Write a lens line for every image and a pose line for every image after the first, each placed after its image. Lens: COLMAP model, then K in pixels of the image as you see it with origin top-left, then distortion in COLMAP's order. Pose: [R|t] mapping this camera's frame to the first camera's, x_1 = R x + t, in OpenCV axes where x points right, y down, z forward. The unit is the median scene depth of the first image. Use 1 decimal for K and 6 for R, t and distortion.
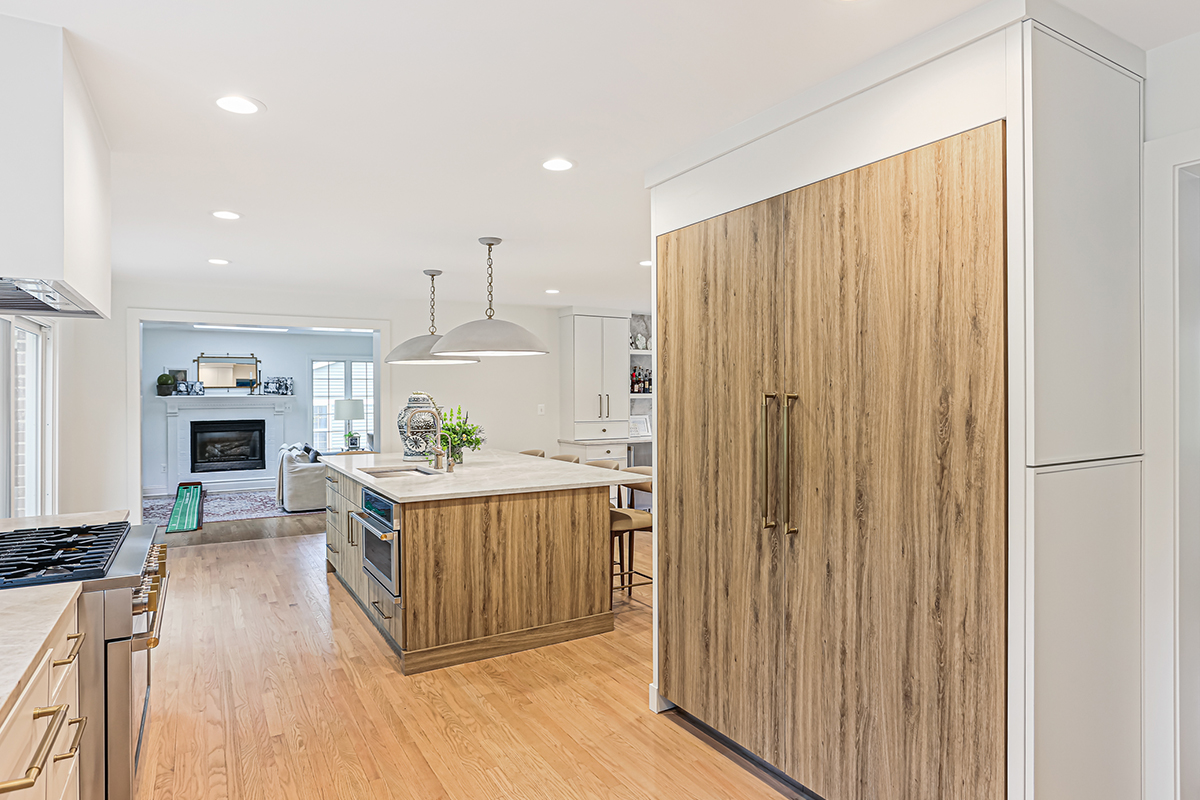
lens RADIAL K [[676.9, 0, 597.6], [0, 676.9, 394.2], [0, 0, 1]] dist [-0.042492, 0.018482]
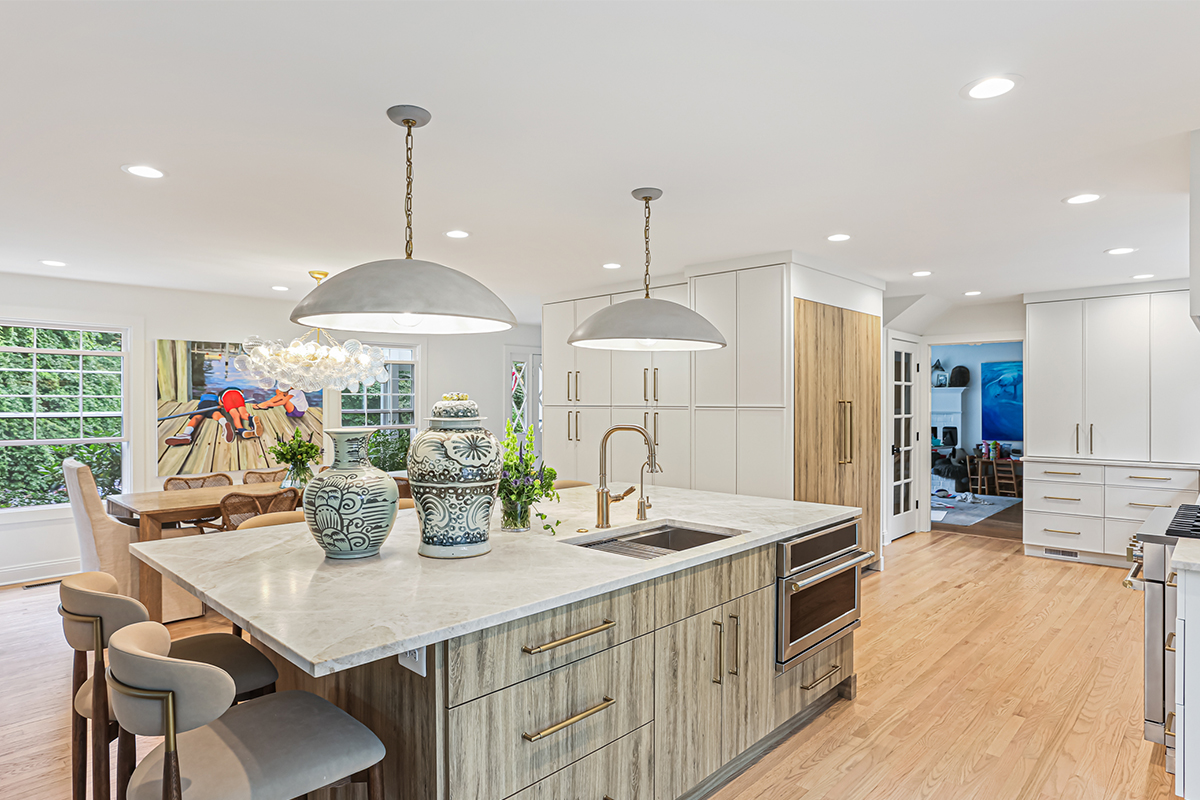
lens RADIAL K [[676.9, 0, 596.0], [0, 676.9, 406.1], [0, 0, 1]] dist [-0.042492, 0.018482]
pose [[-0.261658, -0.002065, 0.965158, -1.117943], [0.002980, 0.999991, 0.002947, 0.005602], [-0.965156, 0.003647, -0.261649, 1.622364]]
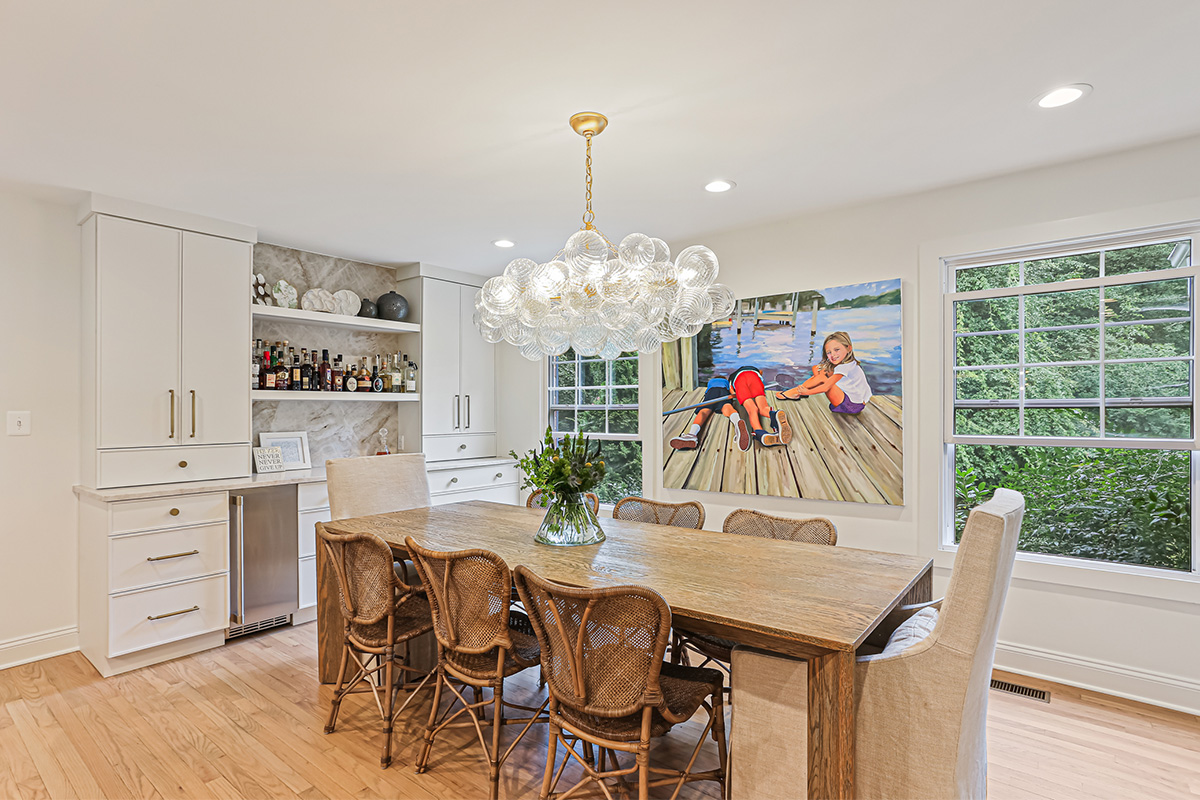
lens RADIAL K [[593.9, 0, 592.2], [0, 593.9, 417.4], [0, 0, 1]] dist [-0.036593, 0.017954]
pose [[0.941954, -0.003992, 0.335718, 0.335860], [0.001260, 0.999964, 0.008356, 0.039526], [-0.335740, -0.007448, 0.941925, 1.183229]]
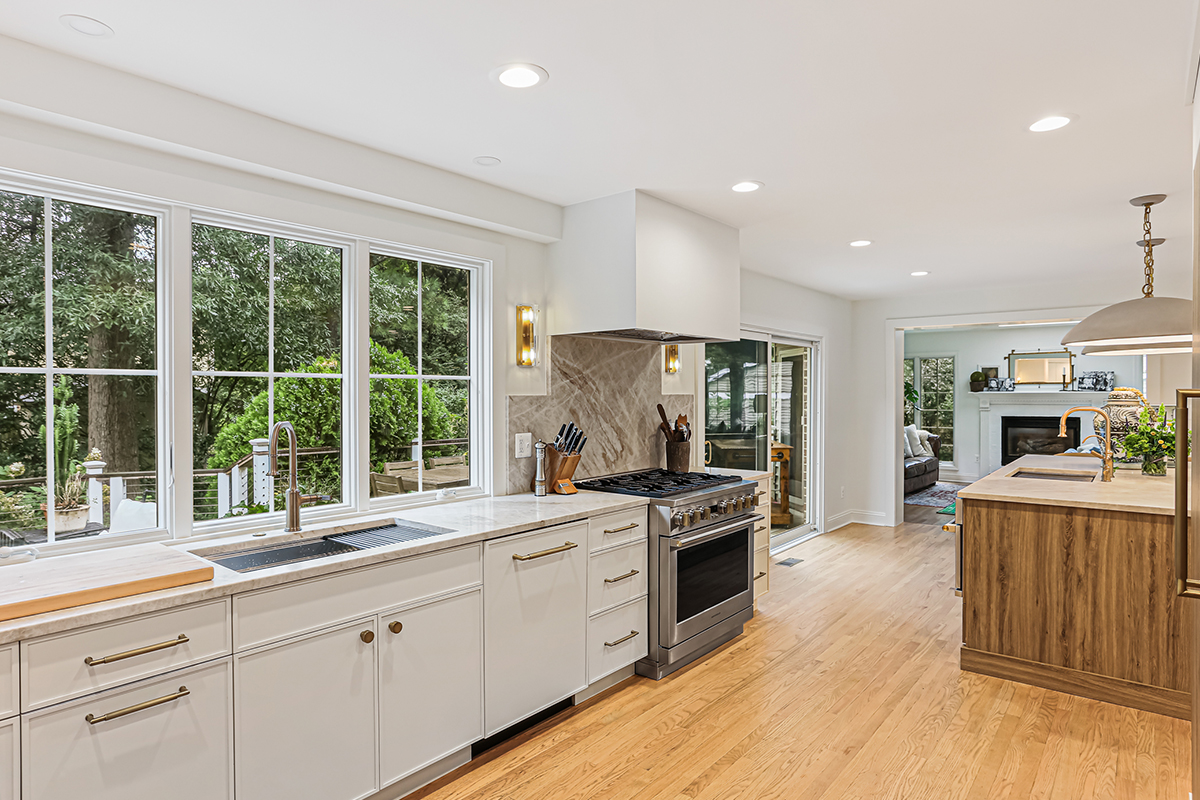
lens RADIAL K [[676.9, 0, 593.6], [0, 676.9, 393.9], [0, 0, 1]] dist [-0.042492, 0.018482]
pose [[0.330621, 0.003776, -0.943756, 0.482626], [0.001763, 0.999988, 0.004618, -0.000758], [0.943762, -0.003191, 0.330610, 0.148125]]
